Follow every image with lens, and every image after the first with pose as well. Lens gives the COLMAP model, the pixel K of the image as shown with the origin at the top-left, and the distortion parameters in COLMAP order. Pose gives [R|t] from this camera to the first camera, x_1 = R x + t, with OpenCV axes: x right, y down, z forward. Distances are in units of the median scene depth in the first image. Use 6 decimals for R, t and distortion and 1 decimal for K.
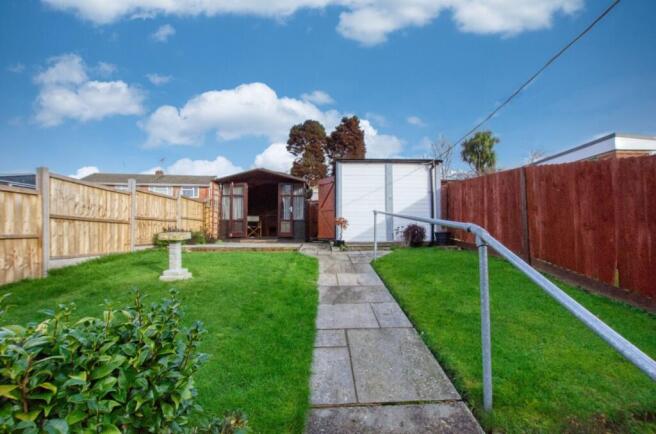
lens RADIAL K [[288.5, 0, 331.2], [0, 288.5, 221.1], [0, 0, 1]] dist [-0.025454, 0.000045]
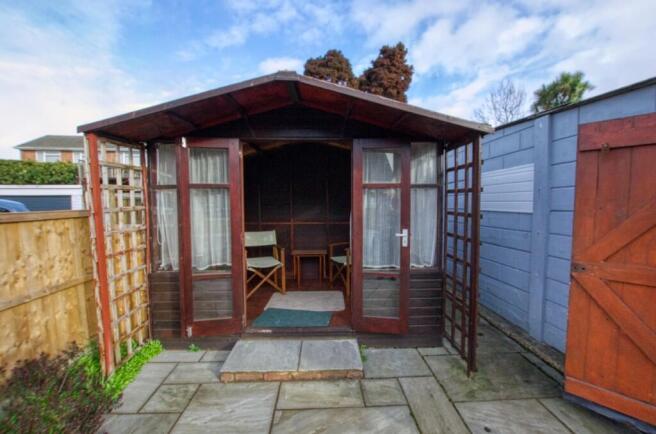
lens RADIAL K [[288.5, 0, 331.2], [0, 288.5, 221.1], [0, 0, 1]] dist [-0.025454, 0.000045]
pose [[0.999992, 0.003934, 0.000718, -0.200746], [-0.003993, 0.991961, 0.126479, -0.088675], [-0.000215, -0.126481, 0.991969, 0.702026]]
